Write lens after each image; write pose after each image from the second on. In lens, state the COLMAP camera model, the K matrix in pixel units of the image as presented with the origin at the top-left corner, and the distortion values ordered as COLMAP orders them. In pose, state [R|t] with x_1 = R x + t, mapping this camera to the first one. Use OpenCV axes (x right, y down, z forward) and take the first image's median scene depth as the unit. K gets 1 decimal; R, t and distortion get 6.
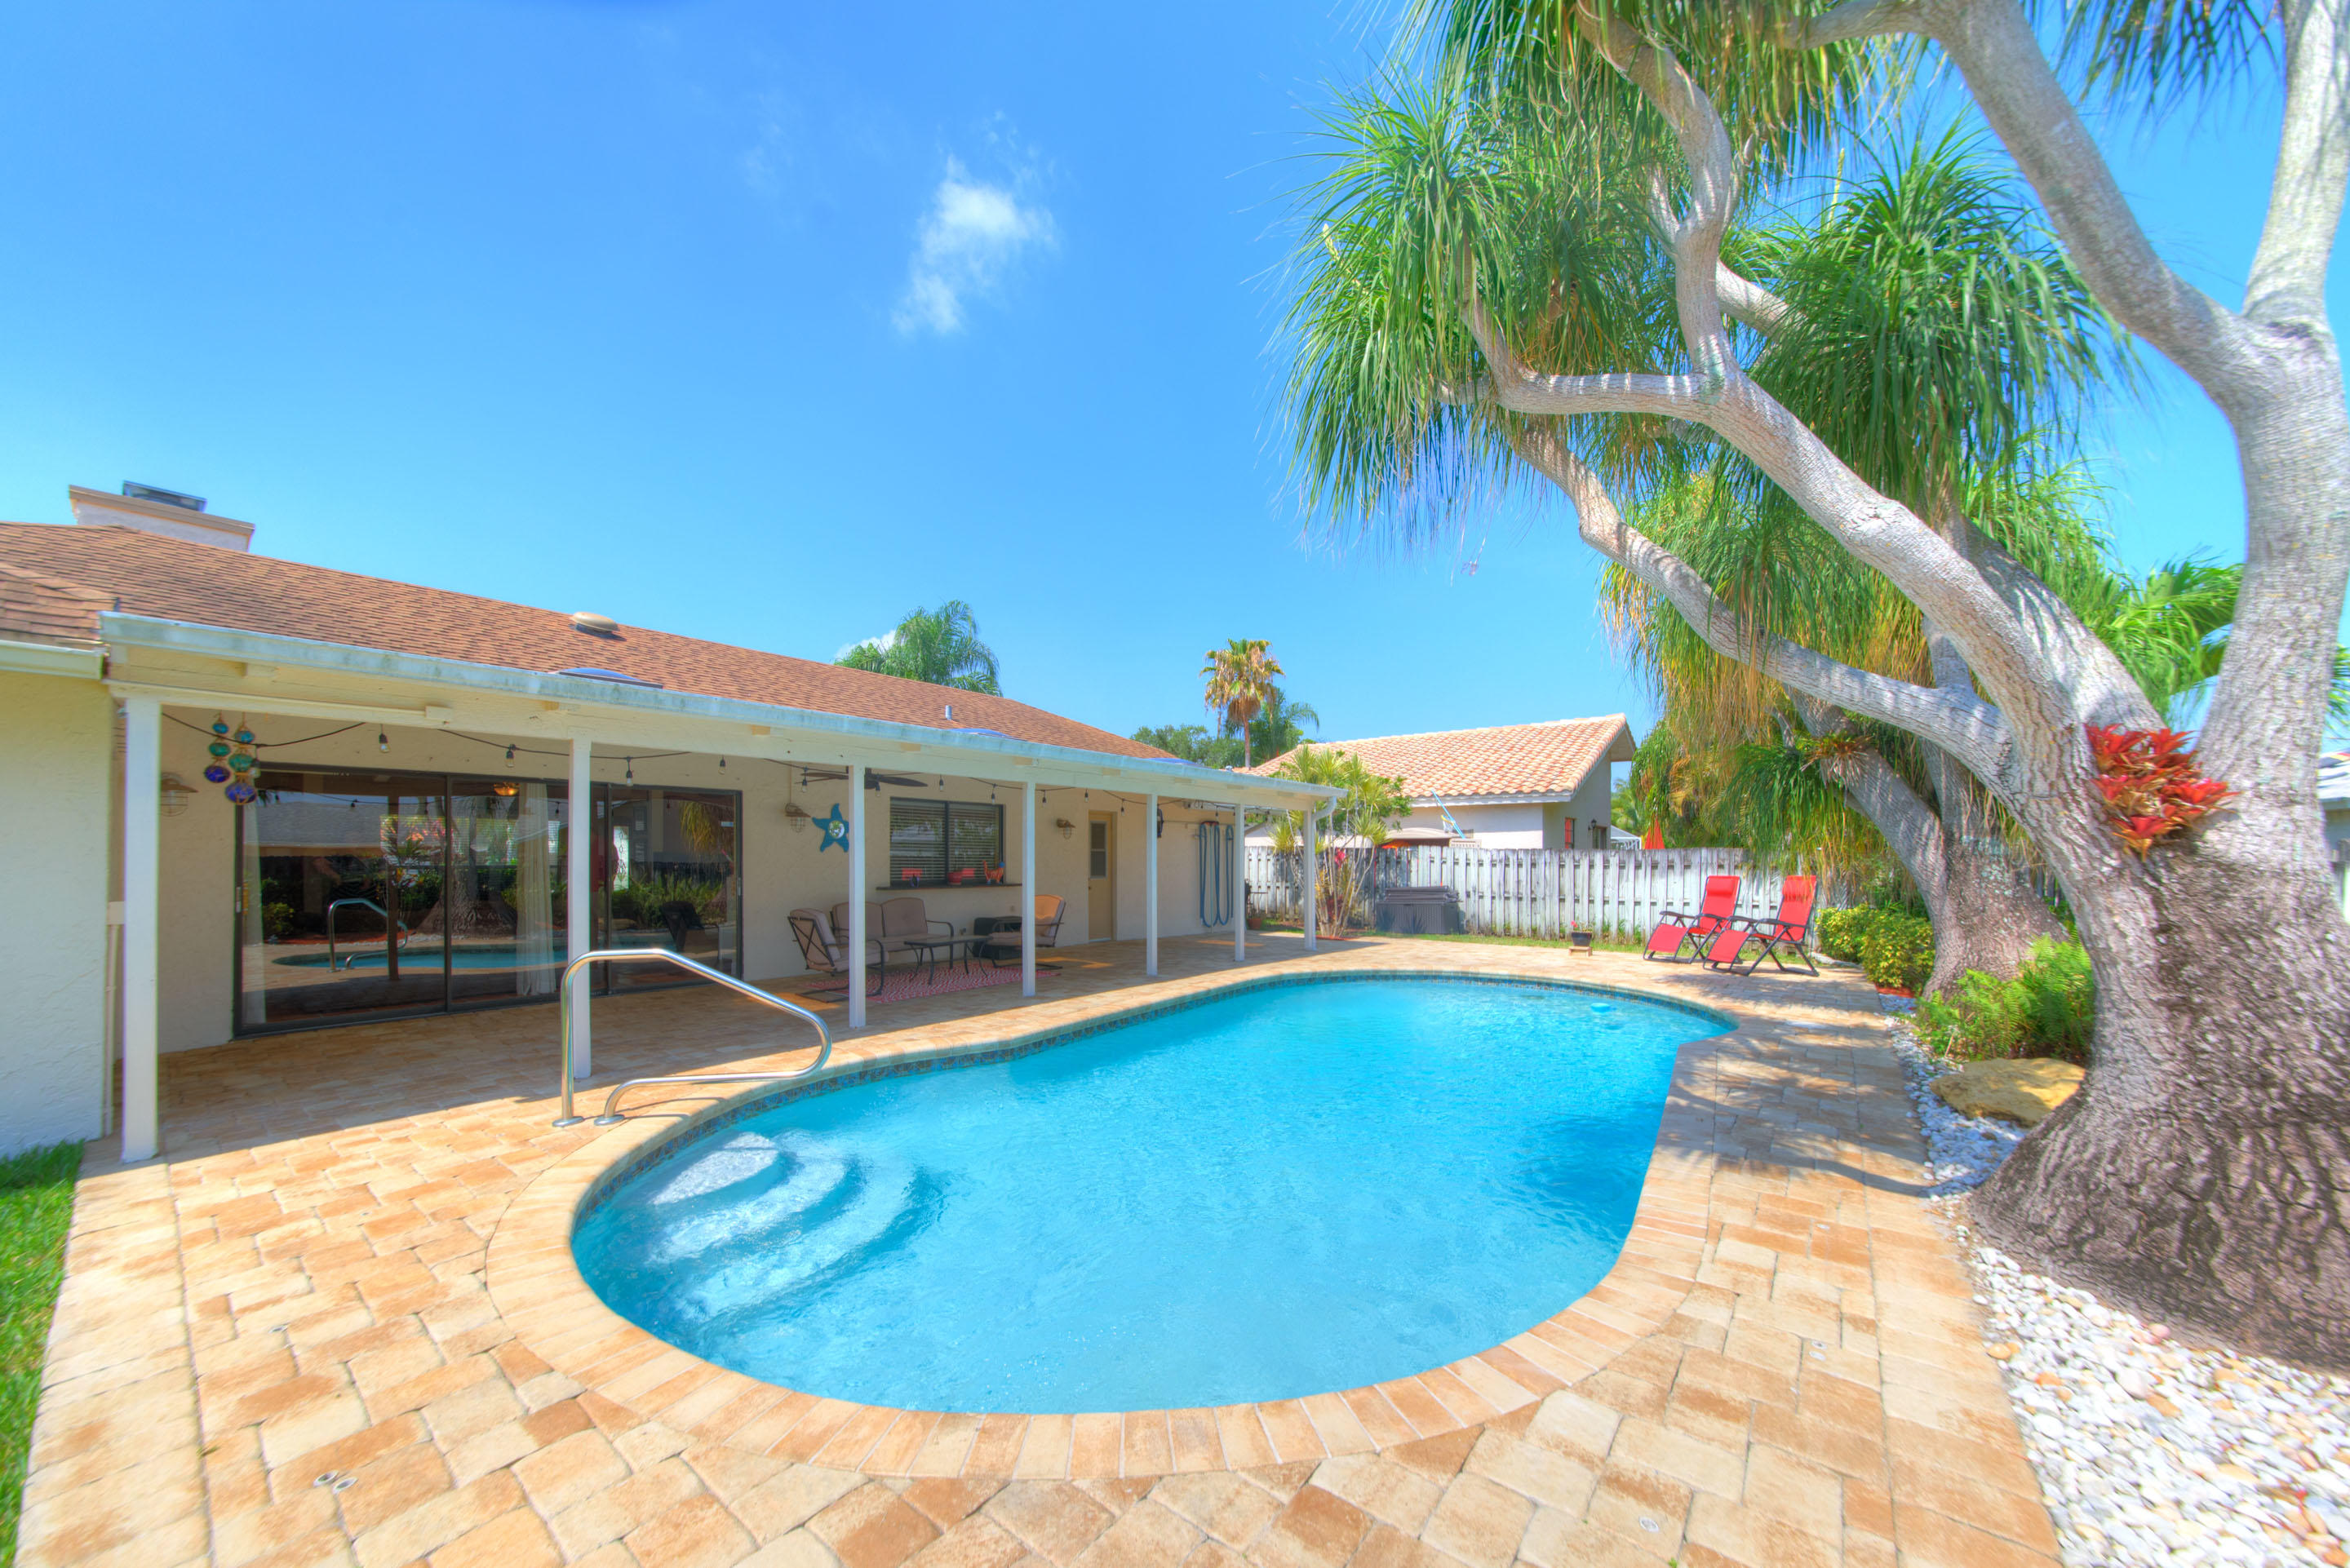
lens RADIAL K [[802.5, 0, 1165.5], [0, 802.5, 861.3], [0, 0, 1]] dist [0.000106, 0.000021]
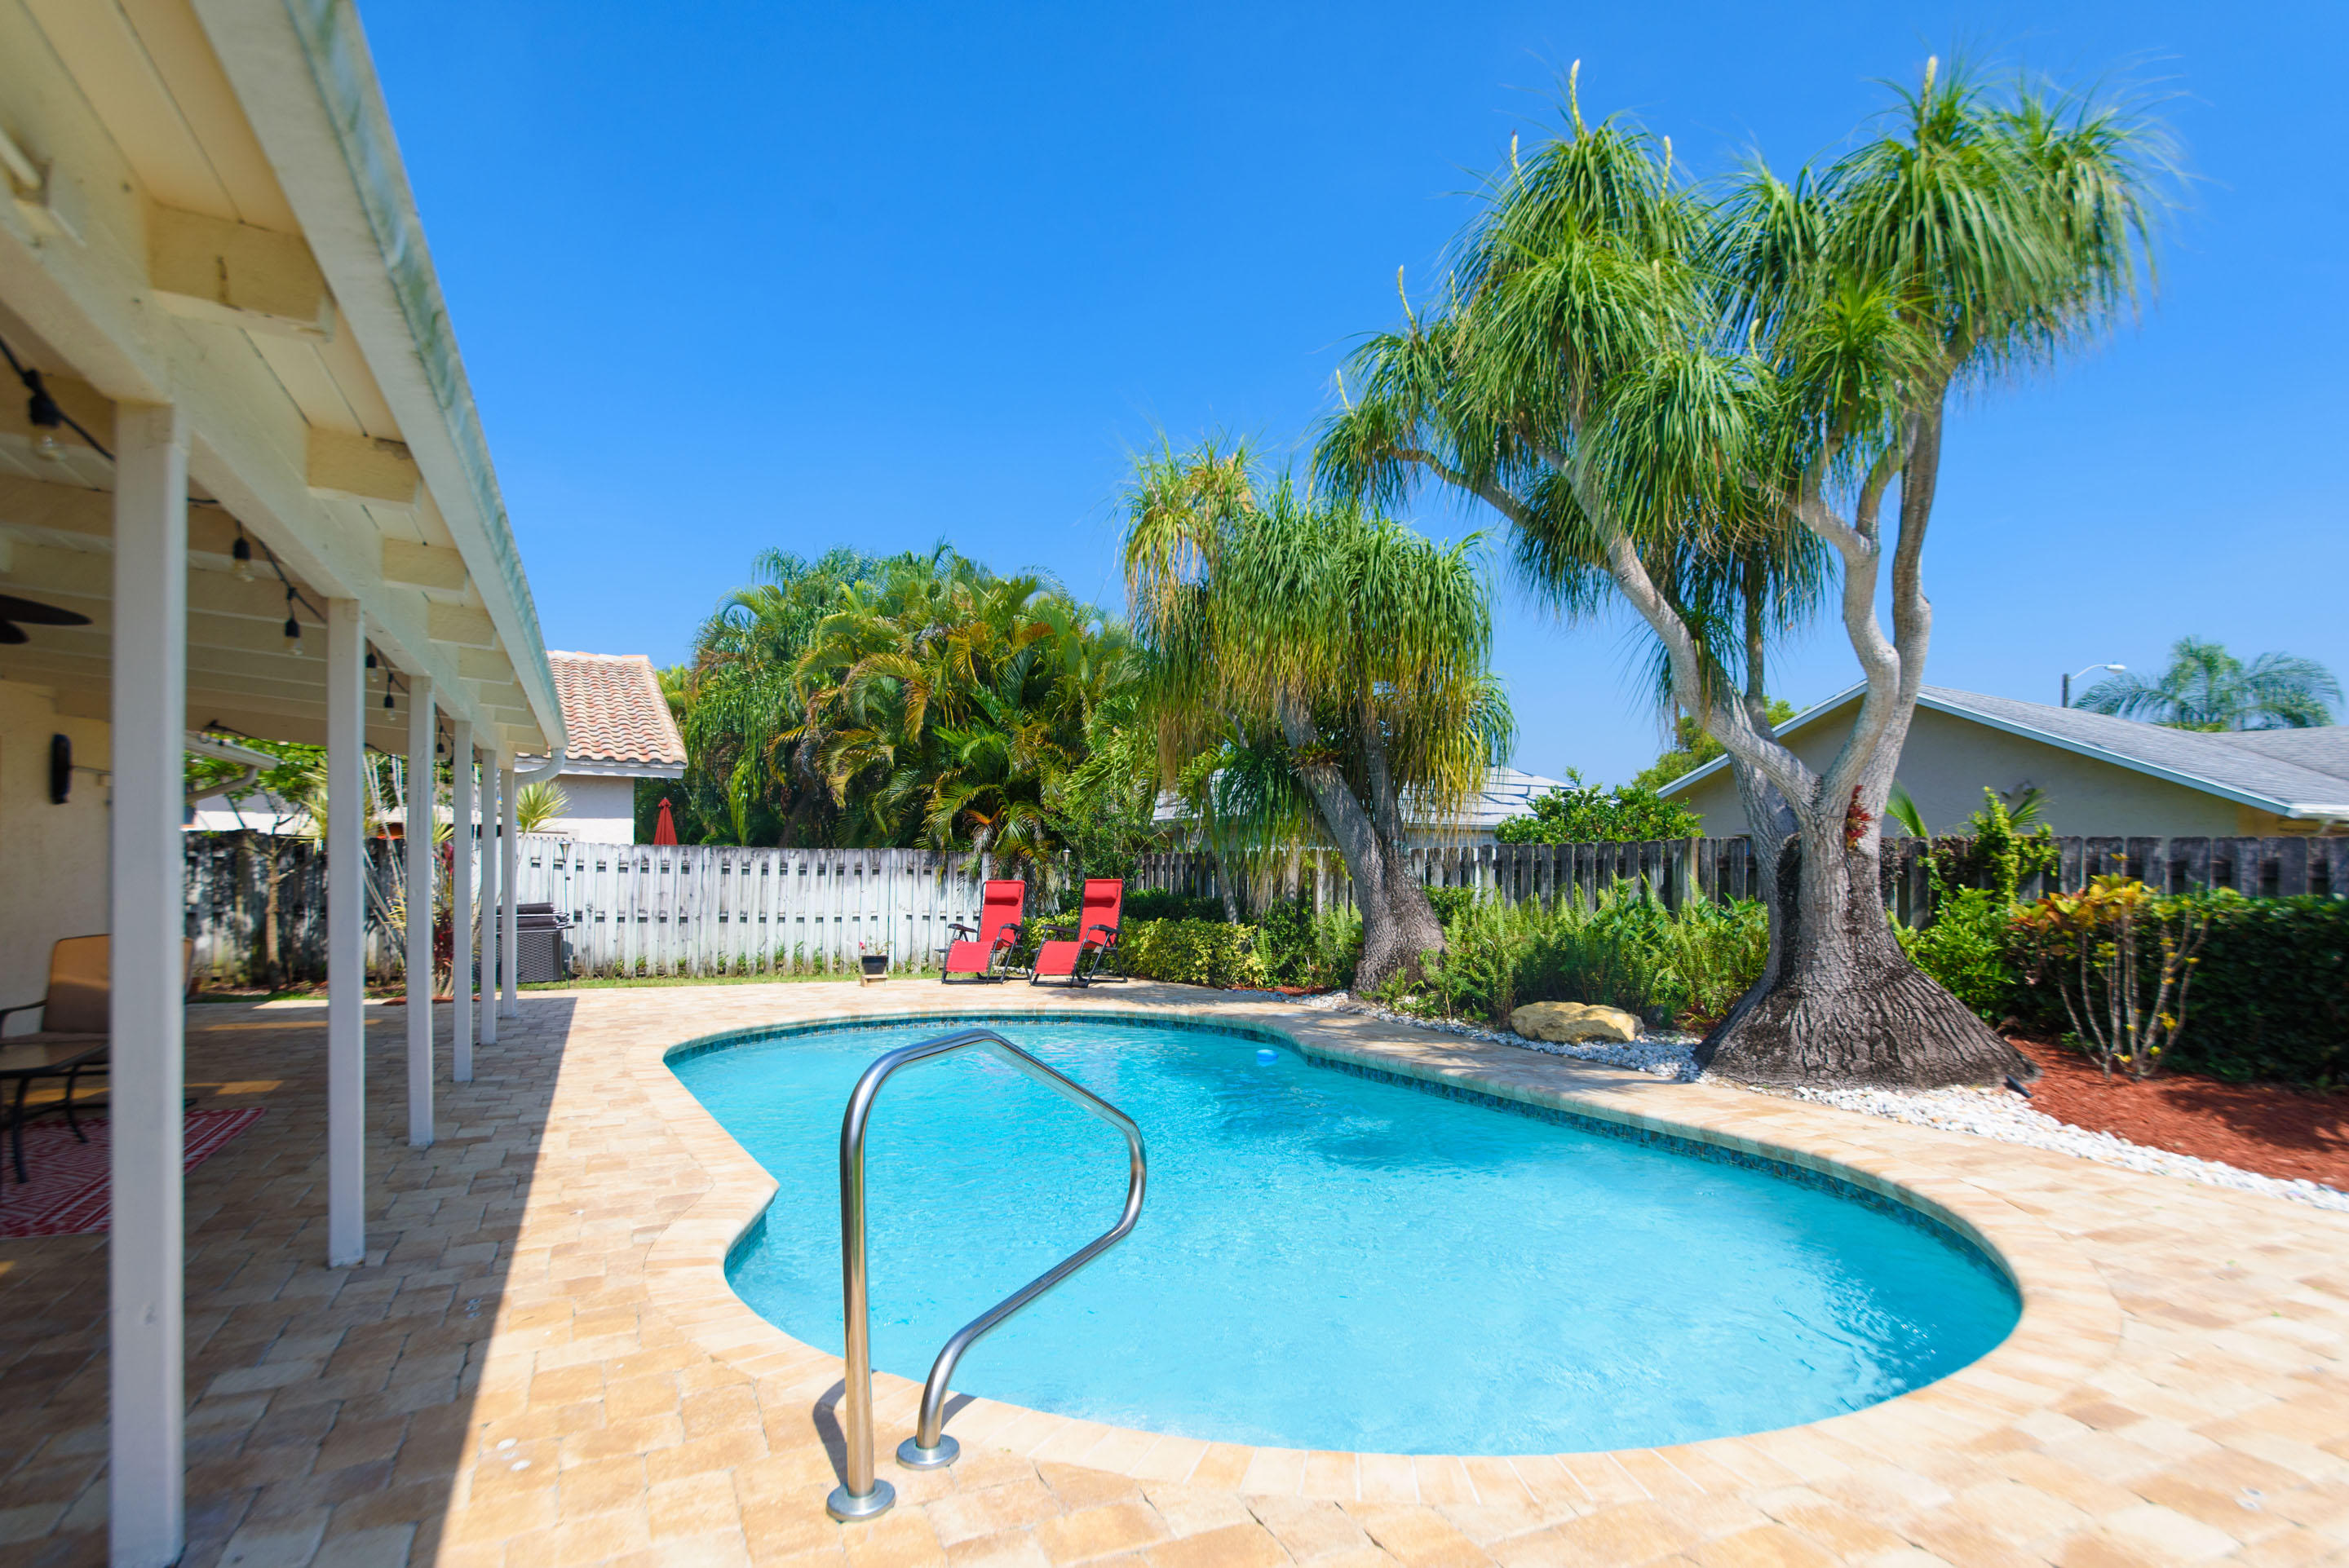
lens RADIAL K [[1255.5, 0, 1171.2], [0, 1255.5, 861.5], [0, 0, 1]] dist [-0.001973, -0.000316]
pose [[0.471762, 0.008959, 0.881680, -0.307948], [-0.002651, 0.999958, -0.008743, 0.006919], [-0.881722, 0.001788, 0.471766, 0.151217]]
